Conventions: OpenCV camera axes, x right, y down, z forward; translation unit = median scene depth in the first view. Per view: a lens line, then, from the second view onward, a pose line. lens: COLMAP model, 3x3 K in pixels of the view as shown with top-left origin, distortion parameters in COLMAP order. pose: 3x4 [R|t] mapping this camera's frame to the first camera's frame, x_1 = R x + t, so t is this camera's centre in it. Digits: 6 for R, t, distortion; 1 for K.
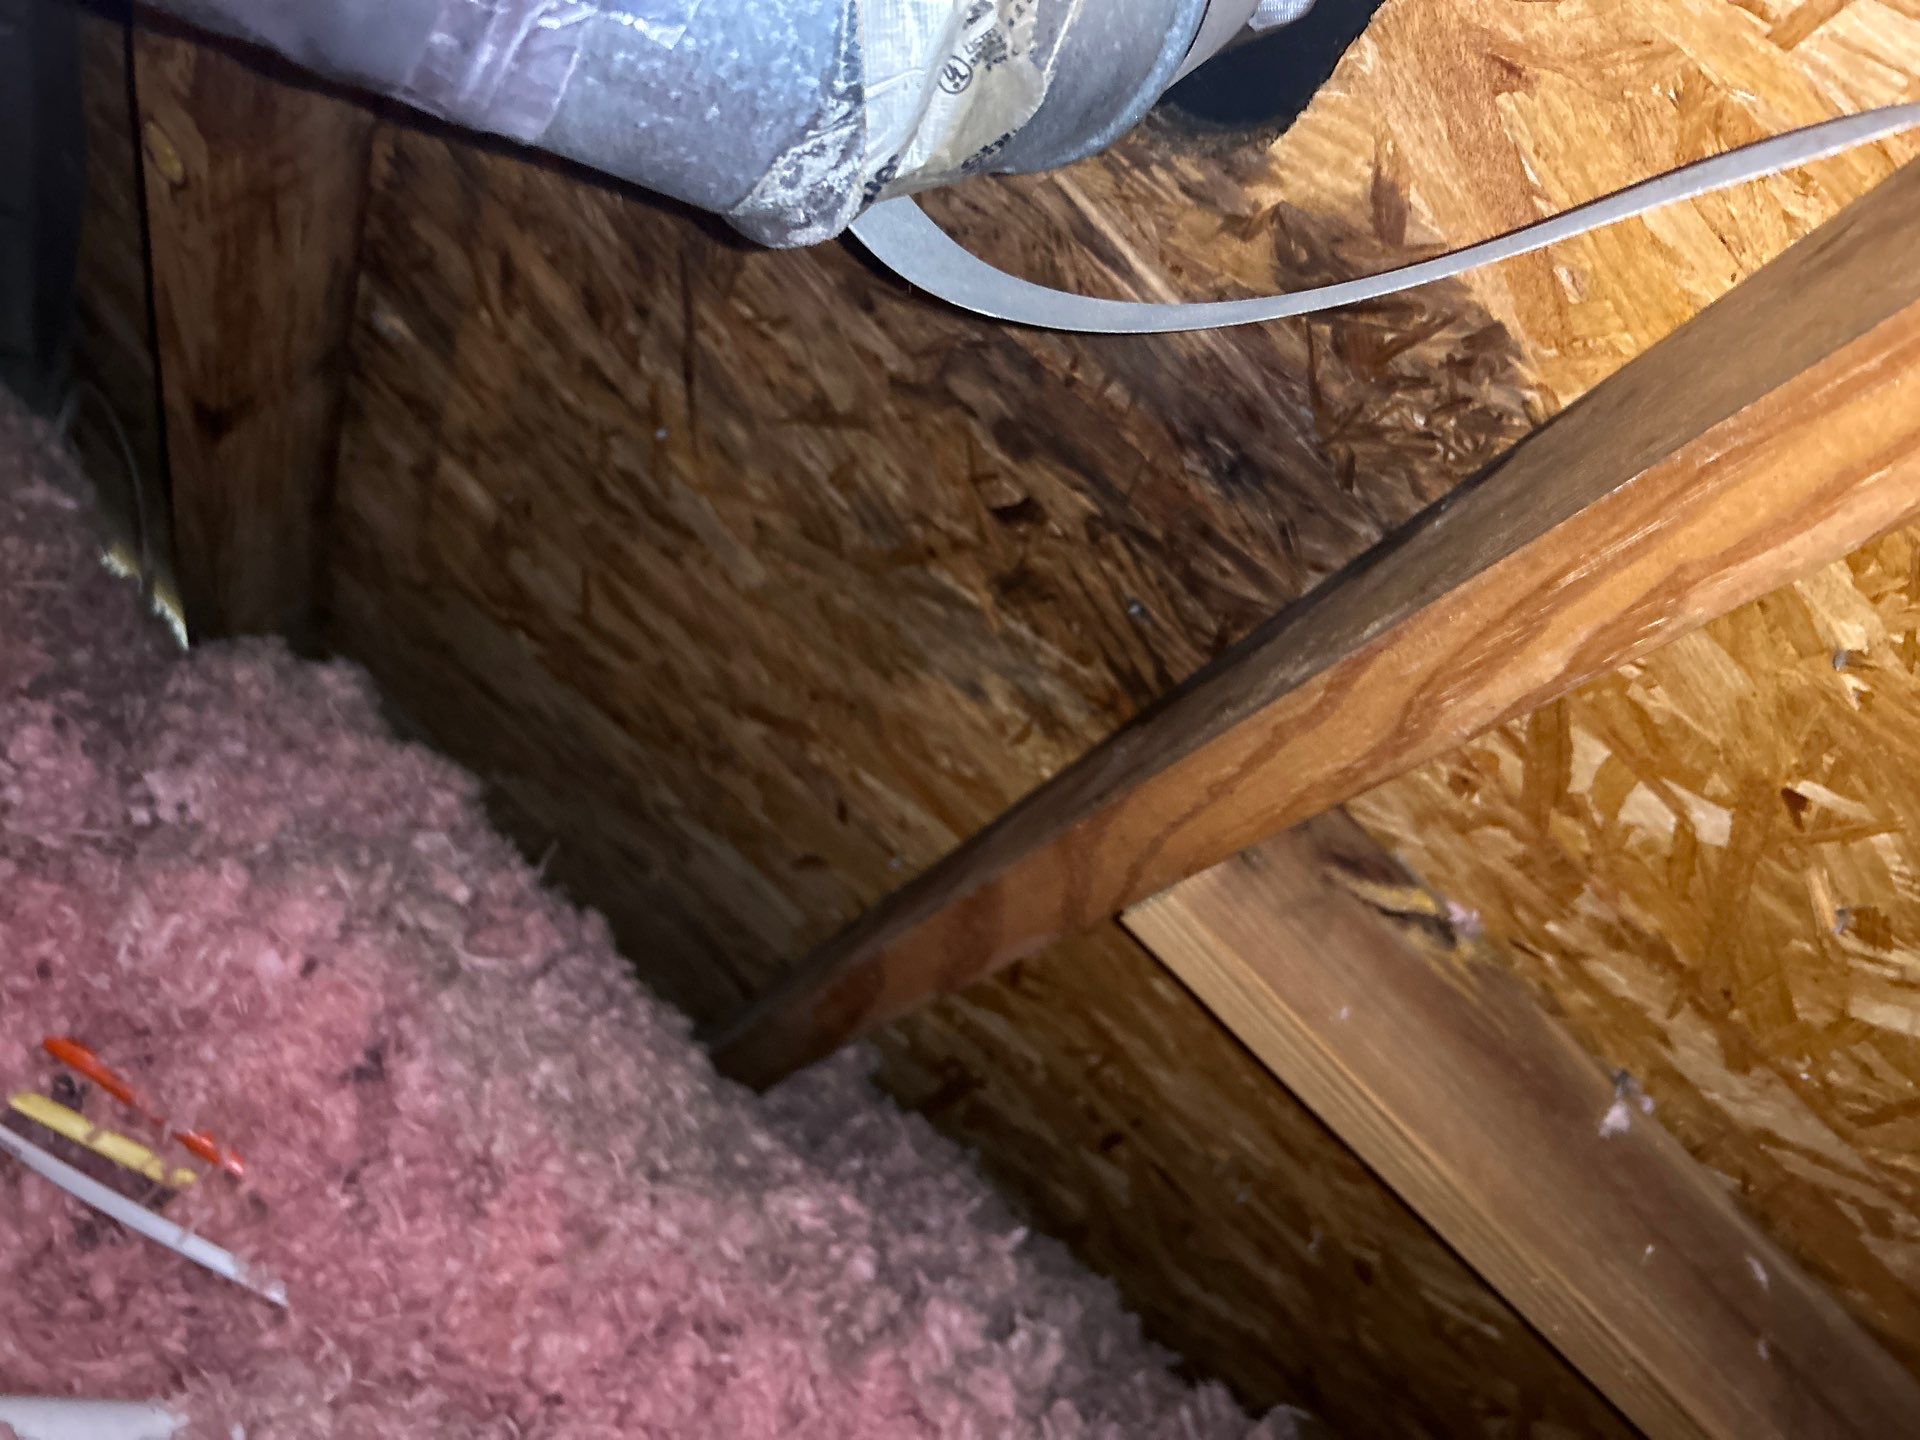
lens RADIAL K [[1403.2, 0, 1063.9], [0, 1403.2, 677.8], [0, 0, 1]] dist [-0.003579, -0.015239]
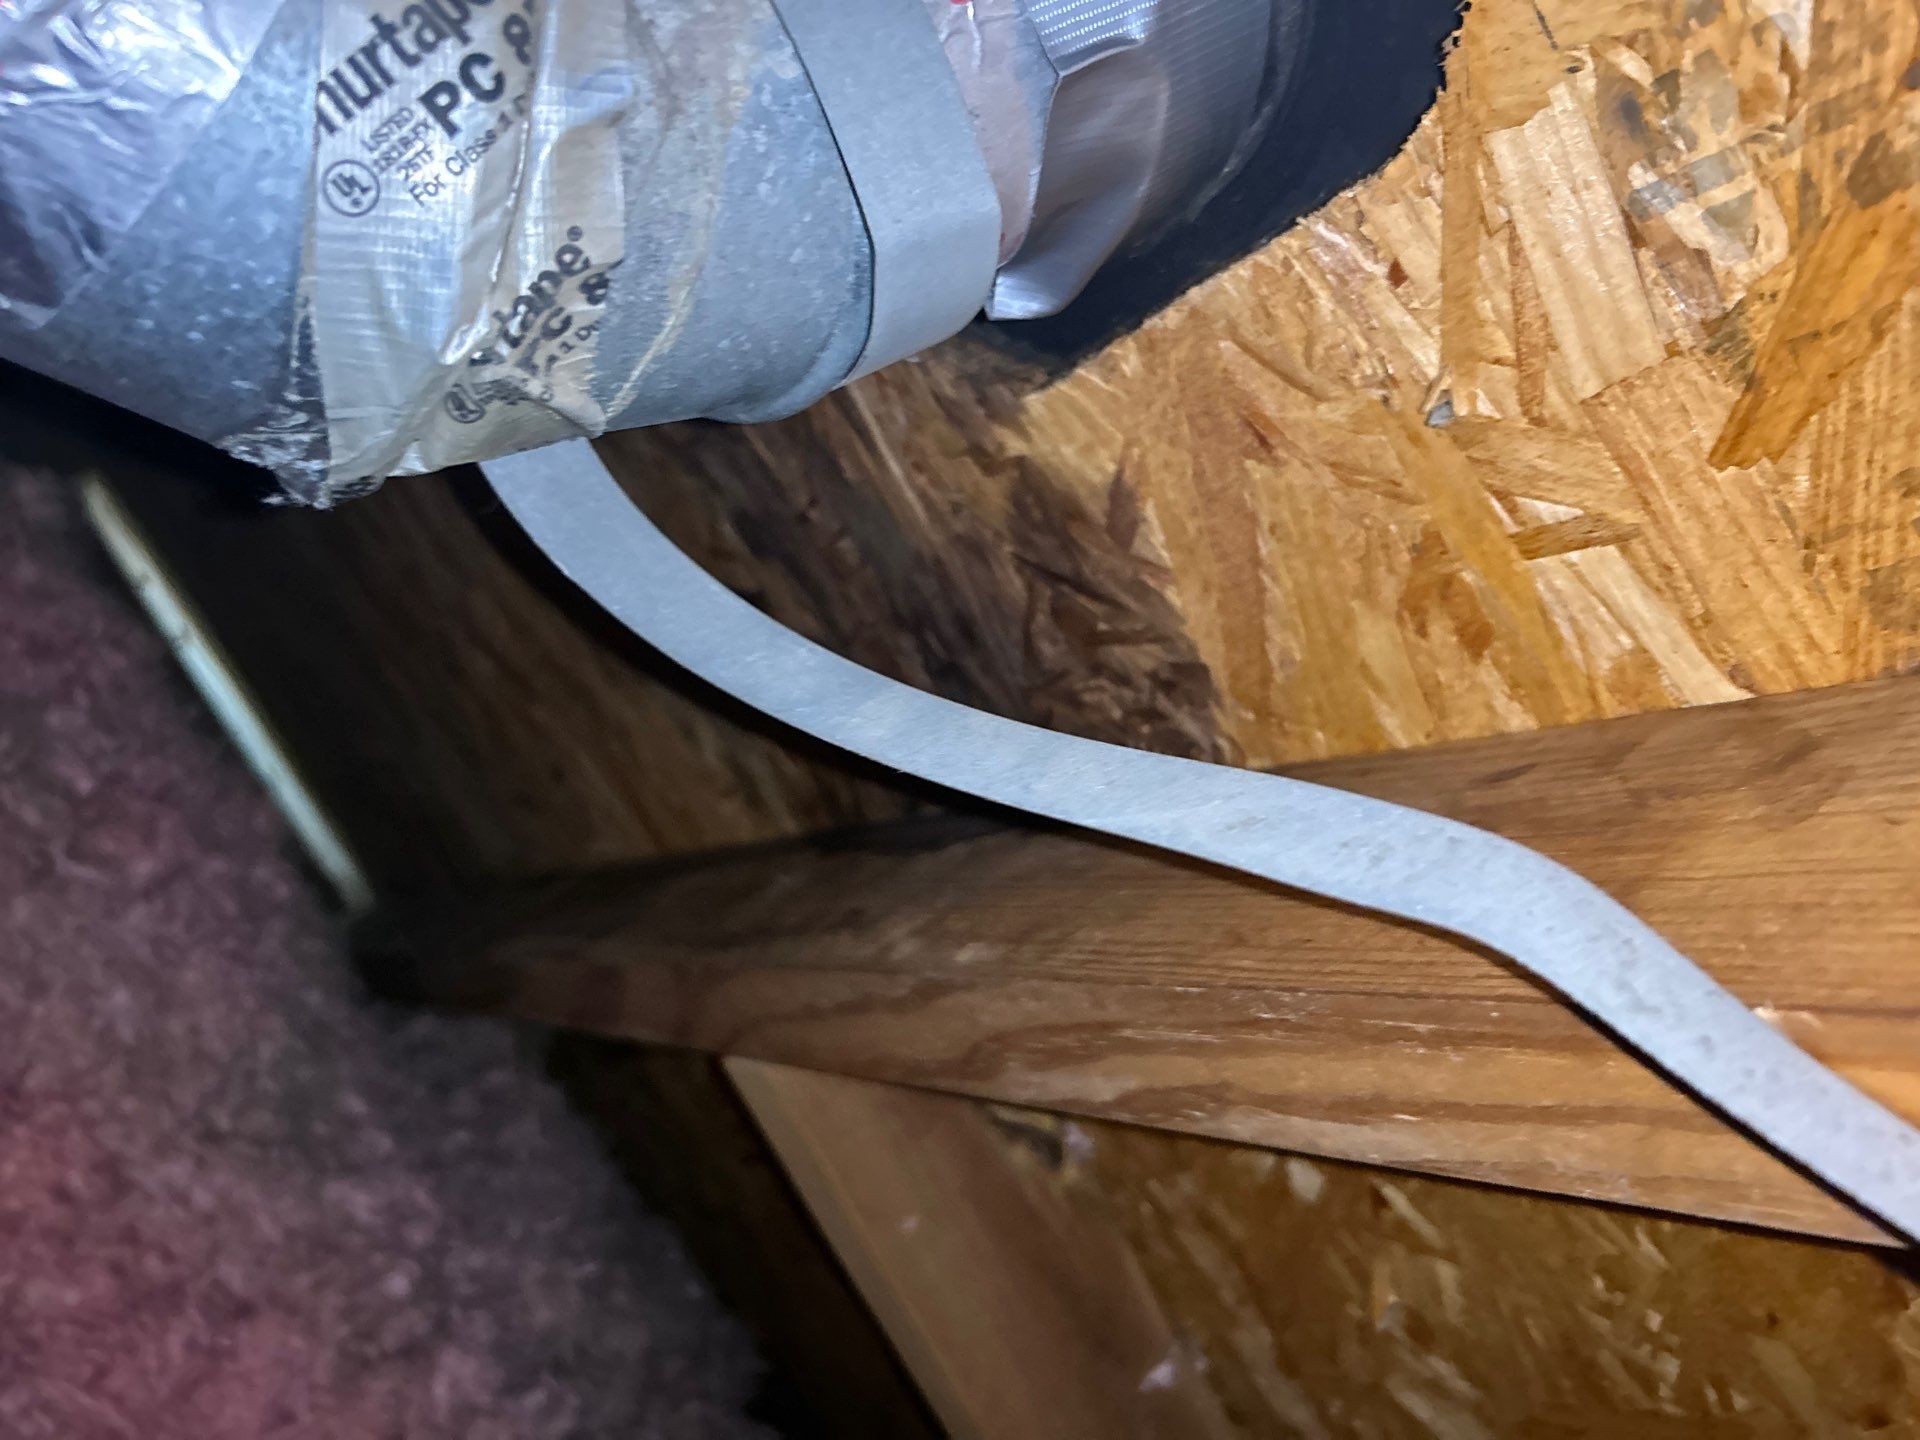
lens RADIAL K [[1403.2, 0, 1063.9], [0, 1403.2, 677.8], [0, 0, 1]] dist [-0.003579, -0.015239]
pose [[0.954670, 0.286391, 0.081151, 0.139083], [-0.292356, 0.953388, 0.074694, -0.263240], [-0.055977, -0.095033, 0.993899, 0.095096]]
